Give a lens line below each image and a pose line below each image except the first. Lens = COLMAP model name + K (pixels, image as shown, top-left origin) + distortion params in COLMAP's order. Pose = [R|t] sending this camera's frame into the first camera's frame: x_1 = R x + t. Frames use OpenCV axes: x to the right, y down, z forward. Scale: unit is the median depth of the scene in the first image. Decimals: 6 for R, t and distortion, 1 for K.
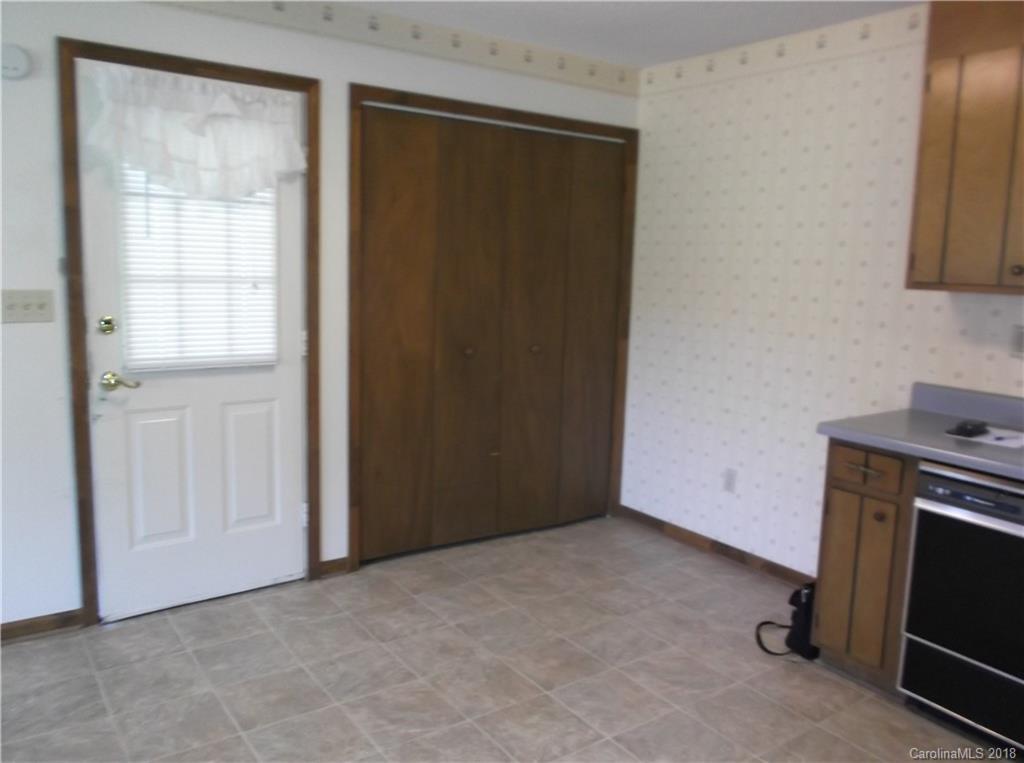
lens RADIAL K [[812.4, 0, 514.9], [0, 812.4, 375.5], [0, 0, 1]] dist [-0.005681, 0.006641]
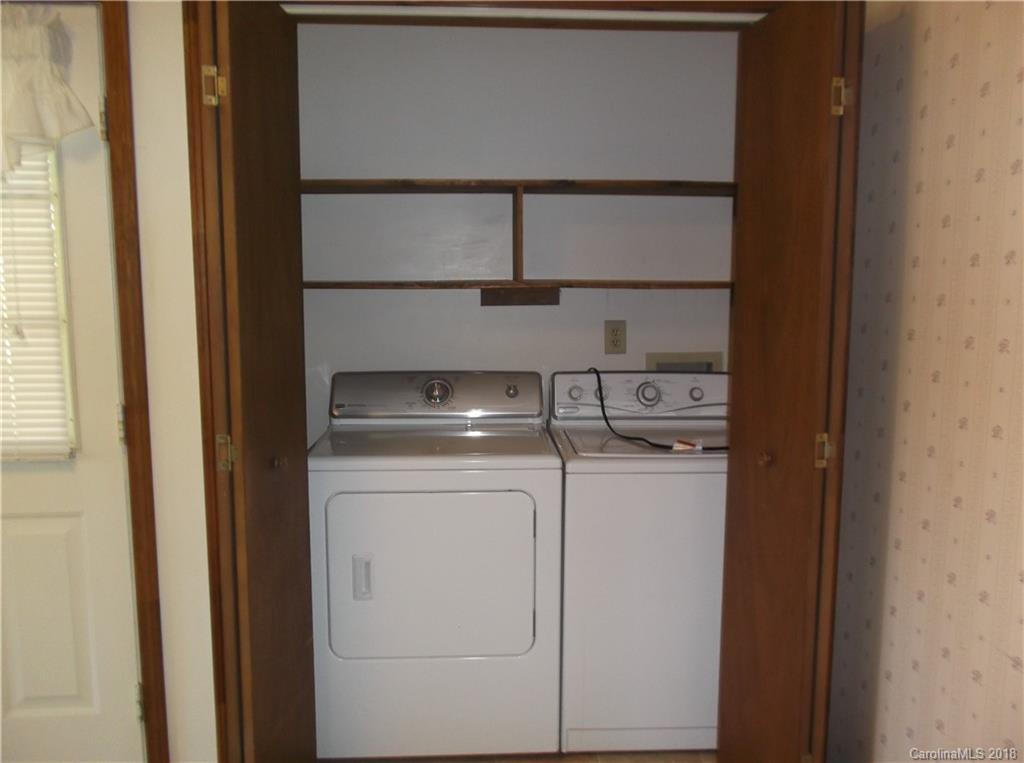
lens RADIAL K [[812.4, 0, 514.9], [0, 812.4, 375.5], [0, 0, 1]] dist [-0.005681, 0.006641]
pose [[0.837733, 0.034184, -0.545009, 0.347698], [-0.050183, 0.998635, -0.014501, -0.092604], [0.543769, 0.039498, 0.838305, 0.731350]]
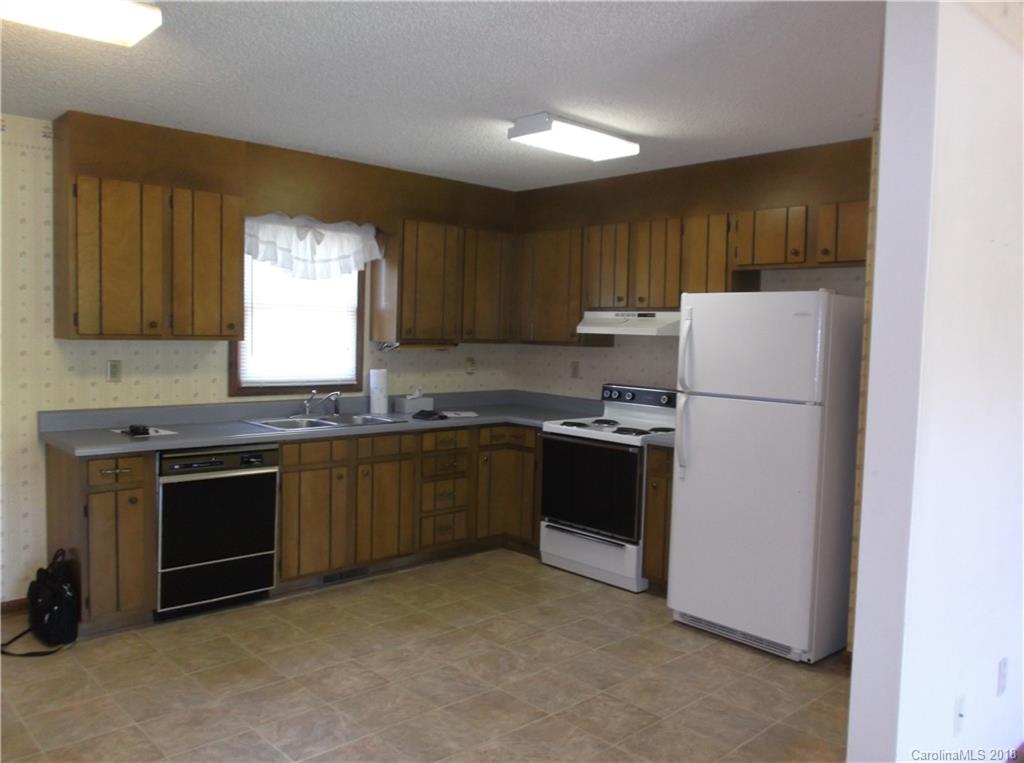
lens RADIAL K [[812.4, 0, 514.9], [0, 812.4, 375.5], [0, 0, 1]] dist [-0.005681, 0.006641]
pose [[-0.134402, -0.090286, 0.986805, -0.890342], [0.114194, 0.987795, 0.105929, -0.100813], [-0.984325, 0.126924, -0.122451, 0.431987]]
